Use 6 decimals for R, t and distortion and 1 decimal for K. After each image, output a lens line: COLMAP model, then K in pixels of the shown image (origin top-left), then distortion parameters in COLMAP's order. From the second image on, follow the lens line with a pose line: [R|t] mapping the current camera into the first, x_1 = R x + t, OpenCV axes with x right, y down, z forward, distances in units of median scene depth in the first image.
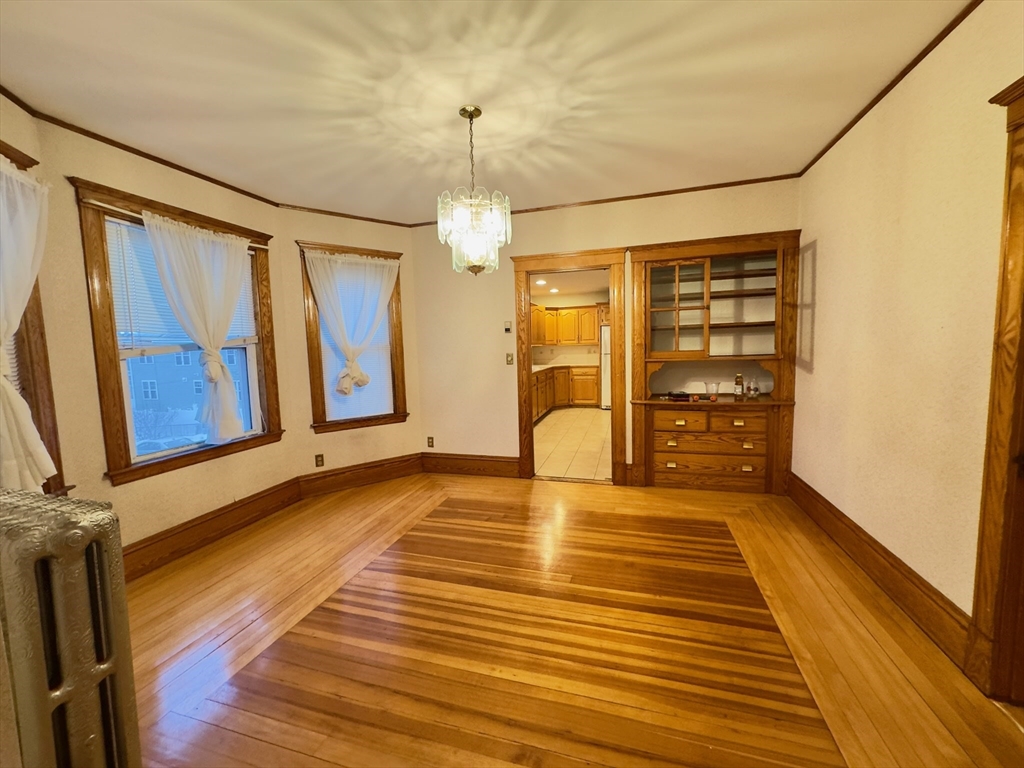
lens RADIAL K [[407.4, 0, 512.1], [0, 407.4, 383.4], [0, 0, 1]] dist [-0.004677, 0.000642]
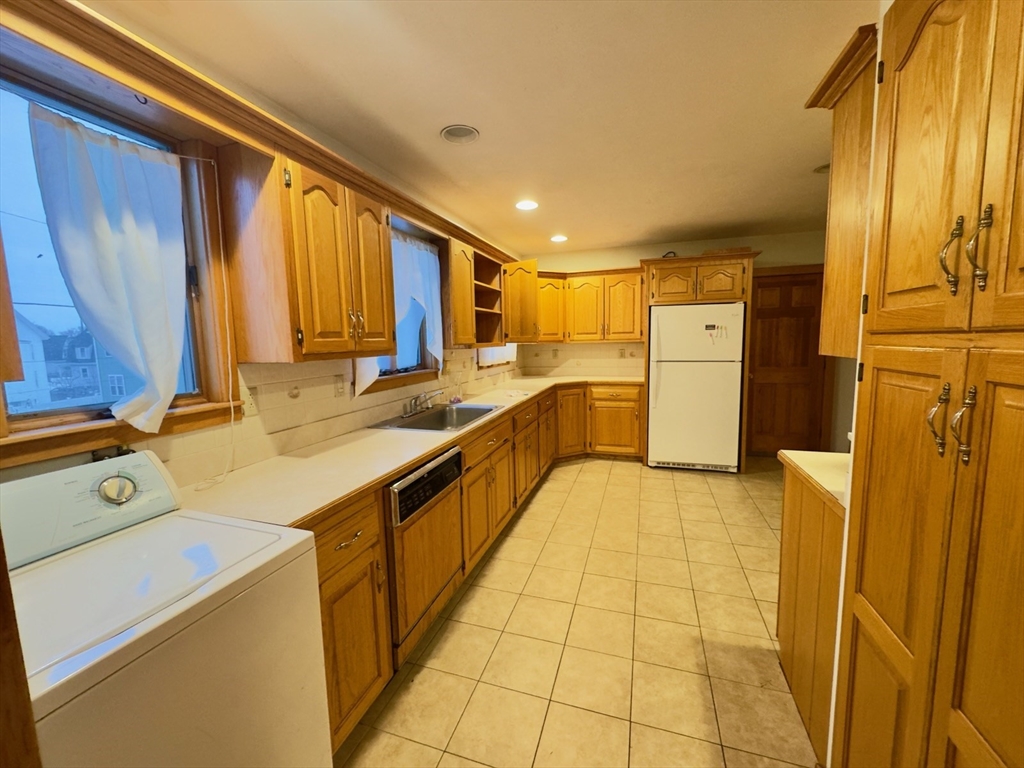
lens RADIAL K [[407.4, 0, 512.1], [0, 407.4, 383.7], [0, 0, 1]] dist [-0.004677, 0.000642]
pose [[0.999603, 0.008275, -0.026944, 0.136797], [-0.007698, 0.999740, 0.021447, -0.121581], [0.027114, -0.021231, 0.999407, 1.096758]]
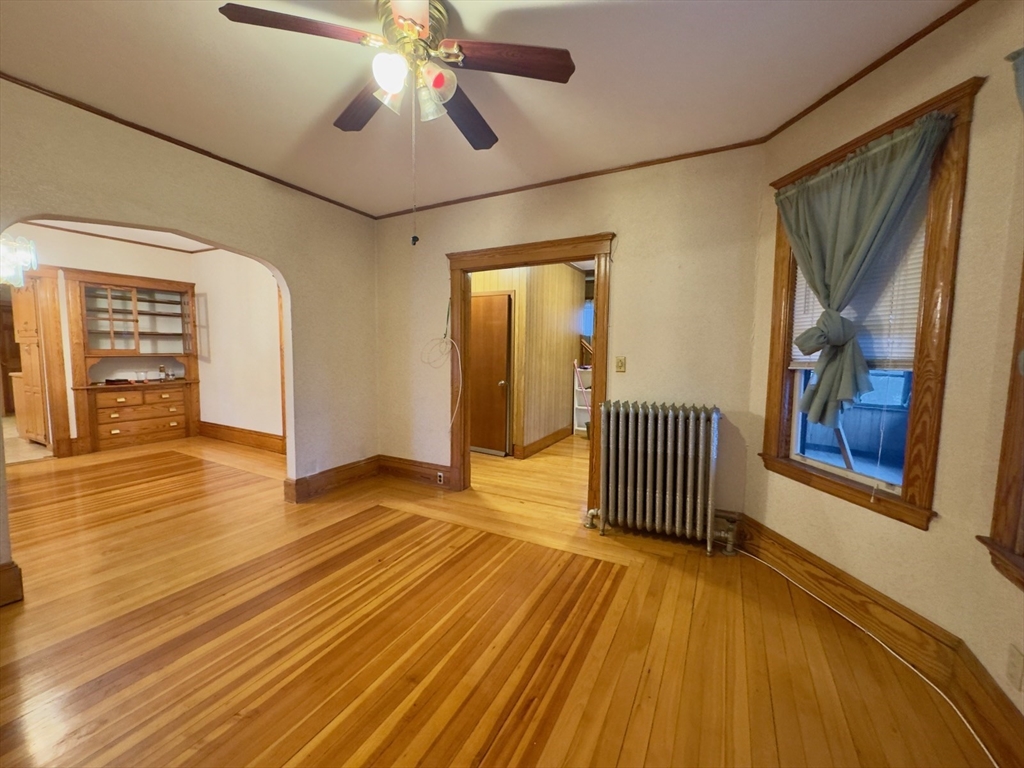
lens RADIAL K [[407.4, 0, 510.4], [0, 407.4, 384.8], [0, 0, 1]] dist [-0.004677, 0.000642]
pose [[0.194679, -0.053359, 0.979415, -0.712421], [0.067517, 0.996880, 0.040890, 0.078054], [-0.978541, 0.058166, 0.197674, -0.614876]]
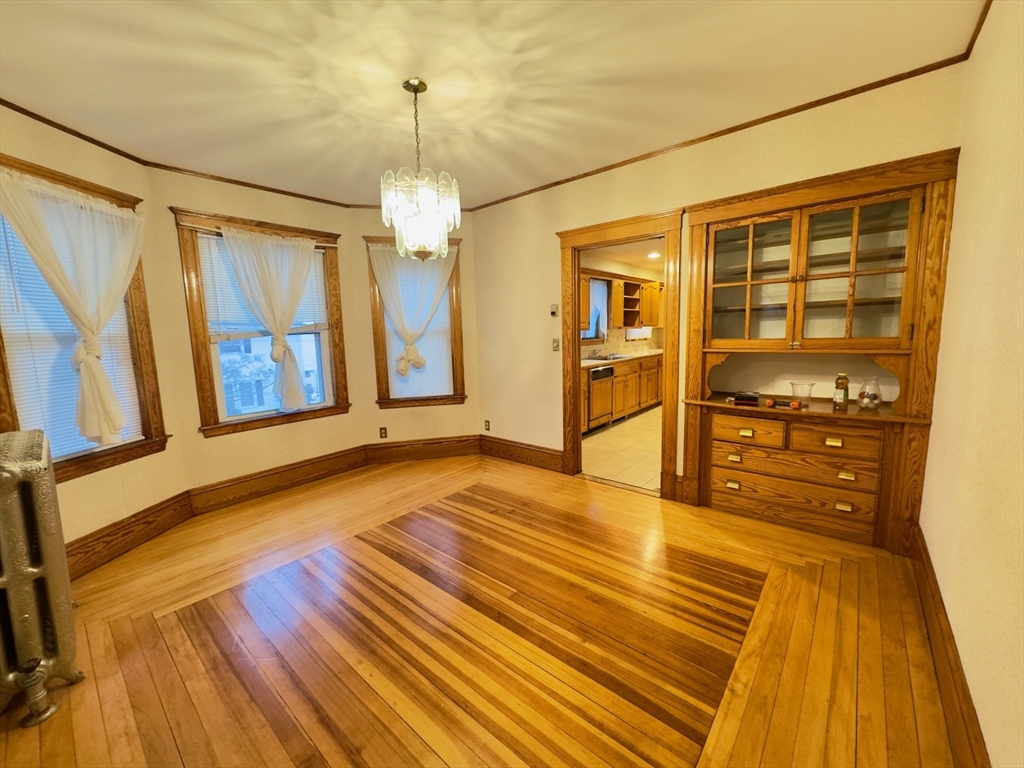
lens RADIAL K [[407.4, 0, 510.8], [0, 407.4, 383.9], [0, 0, 1]] dist [-0.004677, 0.000642]
pose [[0.914161, 0.055846, -0.401487, 0.314541], [-0.034643, 0.997604, 0.059885, -0.027028], [0.403869, -0.040836, 0.913905, 0.124393]]
